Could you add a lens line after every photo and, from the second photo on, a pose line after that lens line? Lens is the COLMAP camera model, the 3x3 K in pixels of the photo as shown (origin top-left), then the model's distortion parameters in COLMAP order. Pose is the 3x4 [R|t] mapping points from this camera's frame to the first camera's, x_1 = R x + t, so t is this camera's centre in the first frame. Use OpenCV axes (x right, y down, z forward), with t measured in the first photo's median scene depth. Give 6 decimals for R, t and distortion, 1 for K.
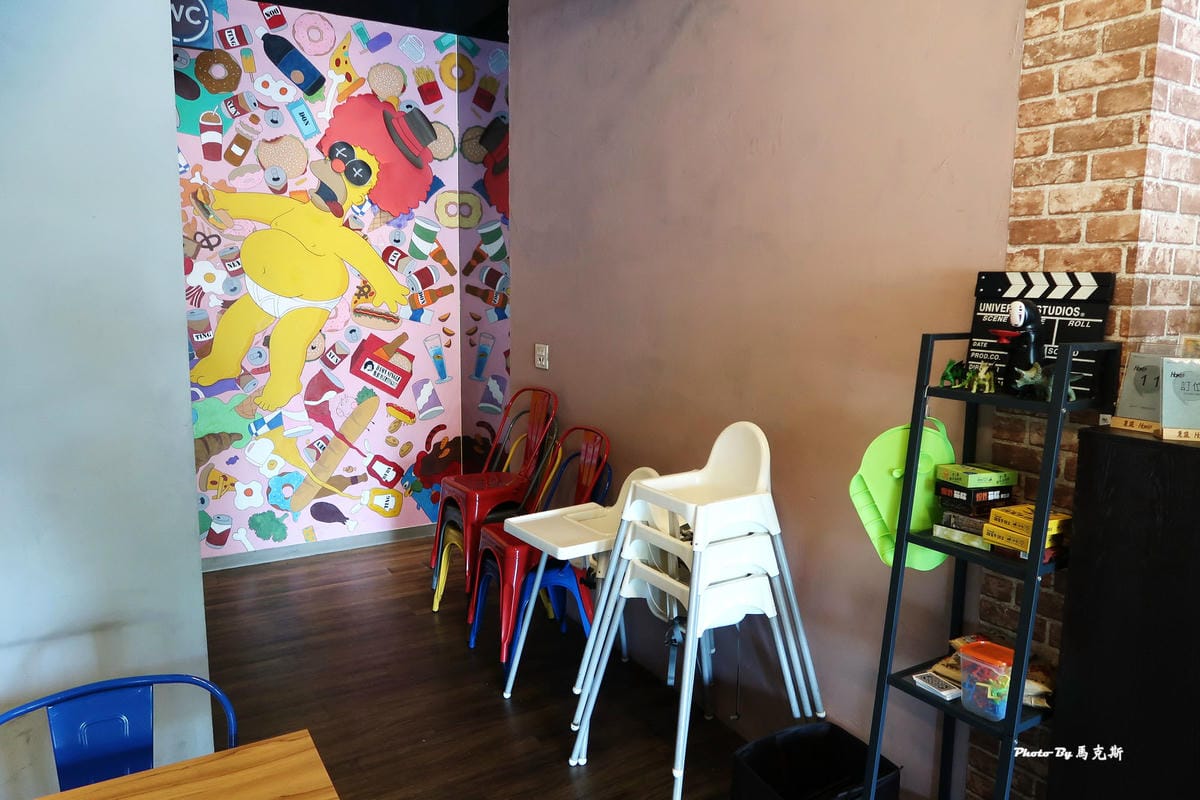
lens RADIAL K [[846.0, 0, 594.0], [0, 846.0, 392.7], [0, 0, 1]] dist [-0.018595, 0.007662]
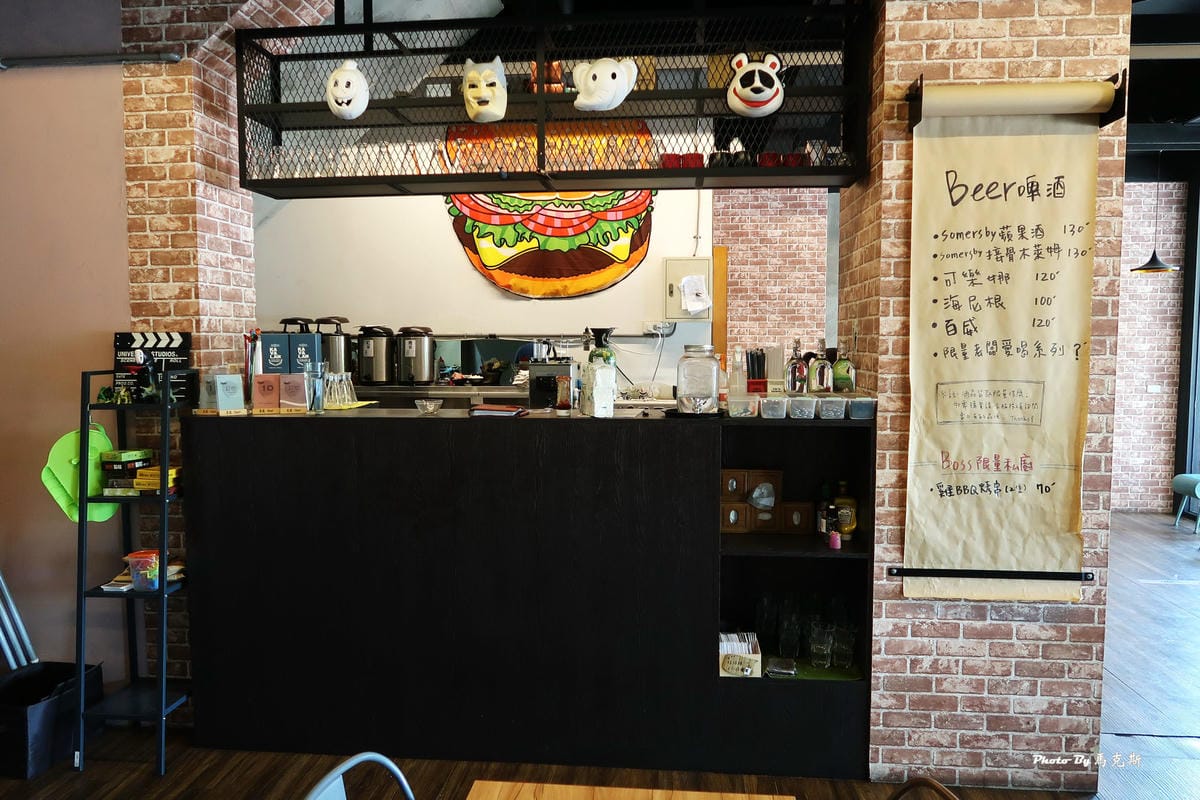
lens RADIAL K [[846.0, 0, 594.0], [0, 846.0, 392.7], [0, 0, 1]] dist [-0.018595, 0.007662]
pose [[0.610526, -0.069704, 0.788923, -0.294443], [0.121111, 0.992621, -0.006024, 0.102394], [-0.782681, 0.099225, 0.614463, -0.778629]]
